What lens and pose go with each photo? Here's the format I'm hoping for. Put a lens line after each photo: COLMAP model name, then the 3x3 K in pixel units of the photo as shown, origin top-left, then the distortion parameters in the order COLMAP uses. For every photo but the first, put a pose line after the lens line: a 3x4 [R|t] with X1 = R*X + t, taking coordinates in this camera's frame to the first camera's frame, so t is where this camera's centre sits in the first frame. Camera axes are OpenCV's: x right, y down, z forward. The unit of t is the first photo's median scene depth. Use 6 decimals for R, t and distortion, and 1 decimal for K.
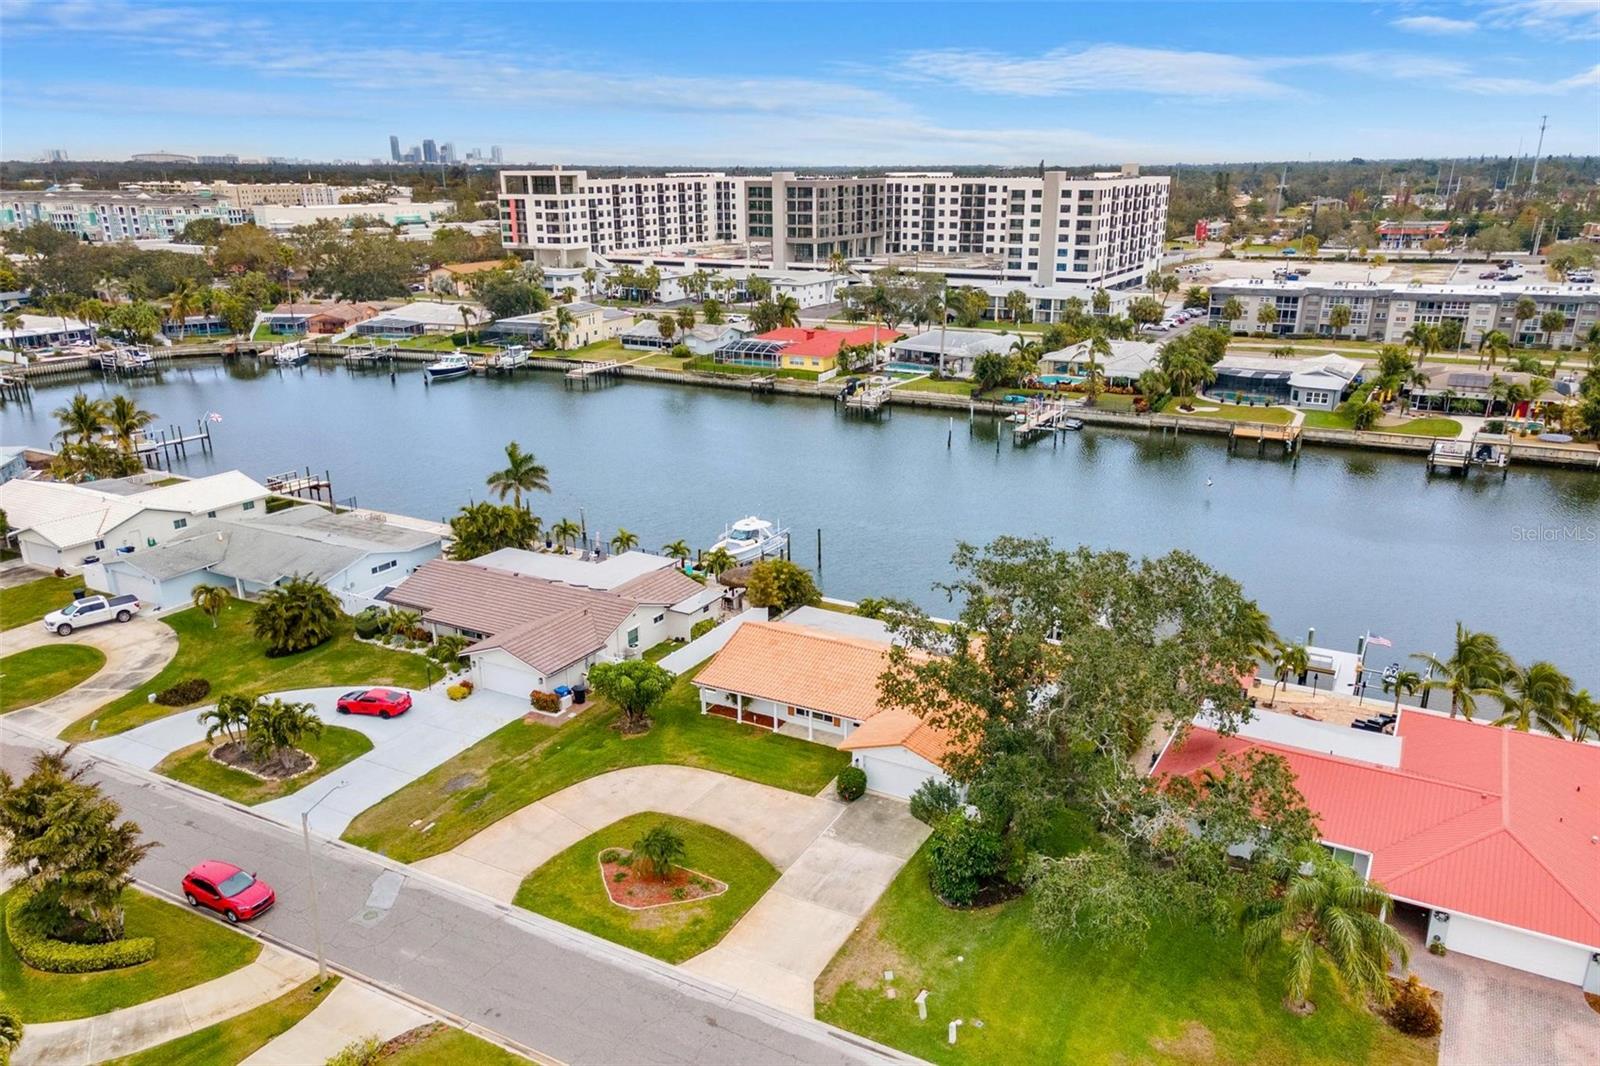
lens RADIAL K [[1194.2, 0, 785.9], [0, 1194.2, 563.0], [0, 0, 1]] dist [0.040951, 0.002549]
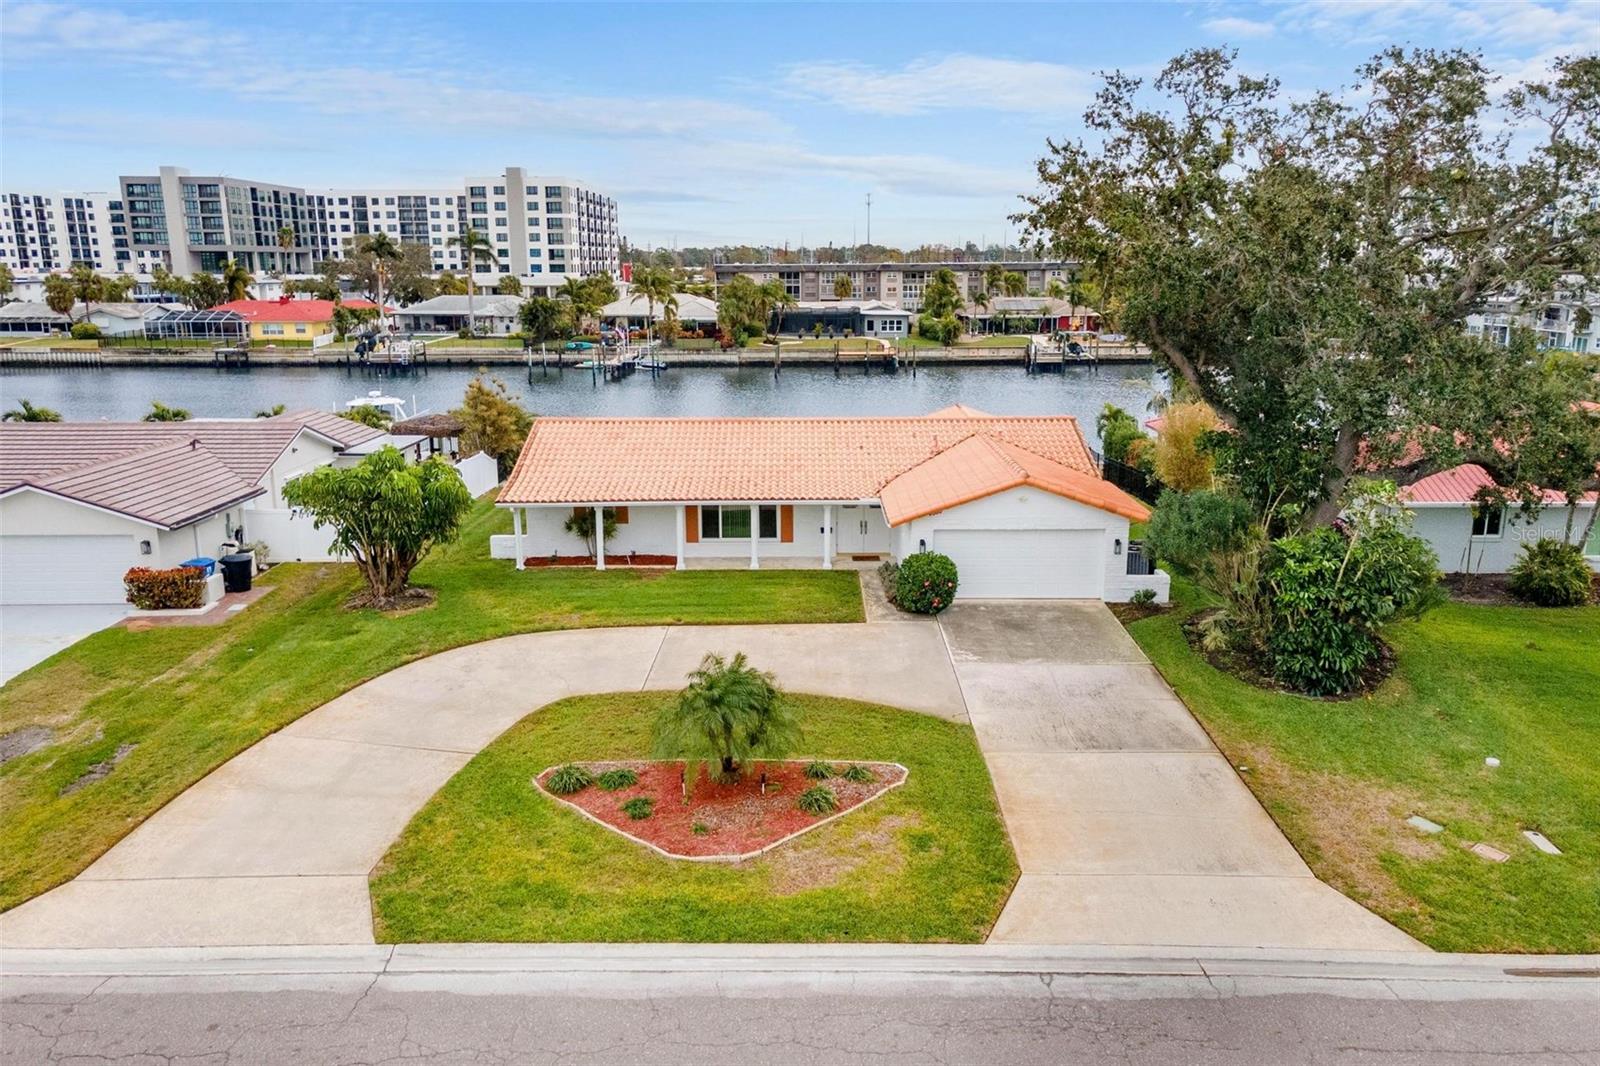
lens RADIAL K [[1215.6, 0, 795.0], [0, 1215.6, 484.2], [0, 0, 1]] dist [-0.006700, 0.086800]
pose [[0.875163, -0.088852, 0.475600, -0.070296], [0.155394, 0.982532, -0.102387, 0.054218], [-0.458195, 0.163511, 0.873683, 0.162338]]
